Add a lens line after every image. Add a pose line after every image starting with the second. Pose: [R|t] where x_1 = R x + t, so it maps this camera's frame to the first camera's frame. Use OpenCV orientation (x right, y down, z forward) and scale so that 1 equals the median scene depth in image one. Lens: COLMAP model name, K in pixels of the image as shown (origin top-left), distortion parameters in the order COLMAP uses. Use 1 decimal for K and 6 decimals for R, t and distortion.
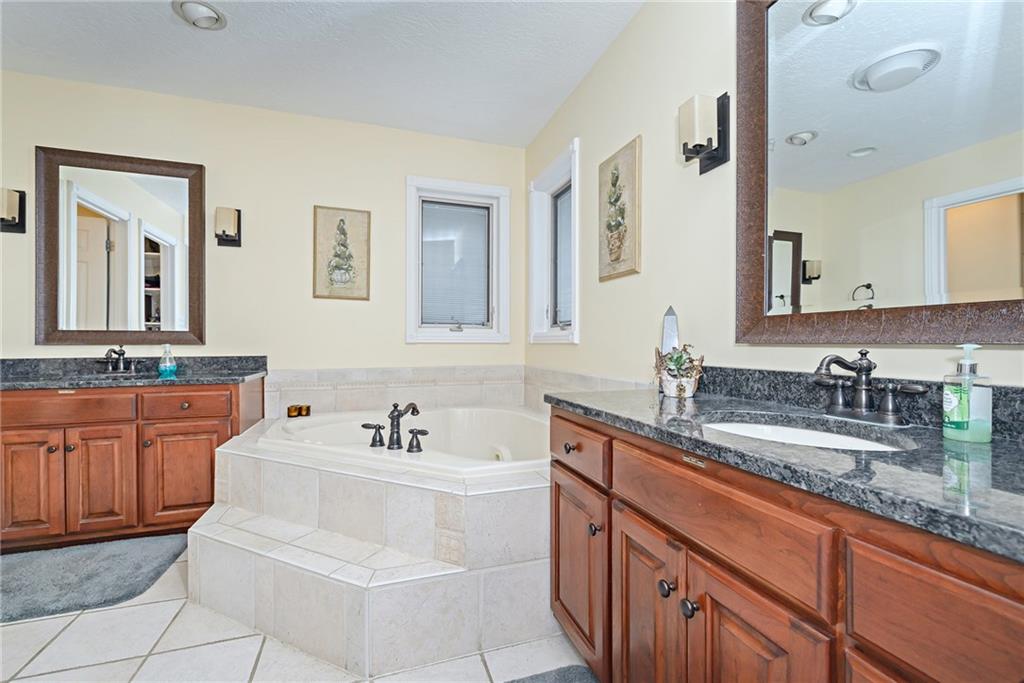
lens RADIAL K [[442.5, 0, 516.1], [0, 442.5, 344.4], [0, 0, 1]] dist [0.000258, 0.000166]
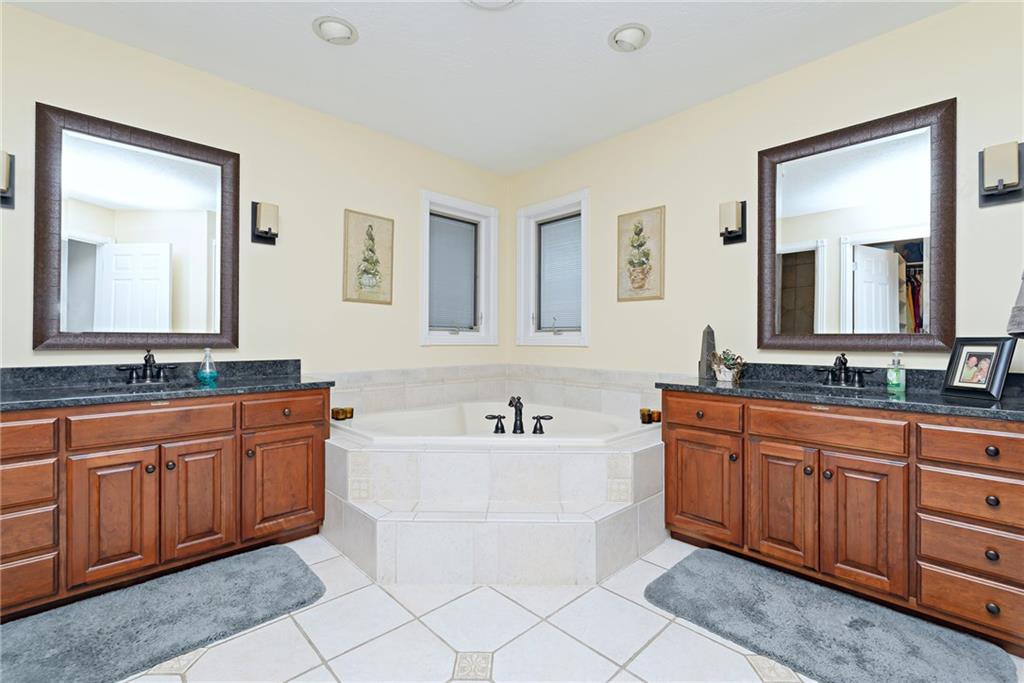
lens RADIAL K [[442.5, 0, 534.9], [0, 442.5, 339.1], [0, 0, 1]] dist [0.000258, 0.000166]
pose [[0.901564, 0.004807, 0.432620, -0.674121], [-0.002904, 0.999983, -0.005059, -0.019475], [-0.432637, 0.003304, 0.901562, -0.123105]]
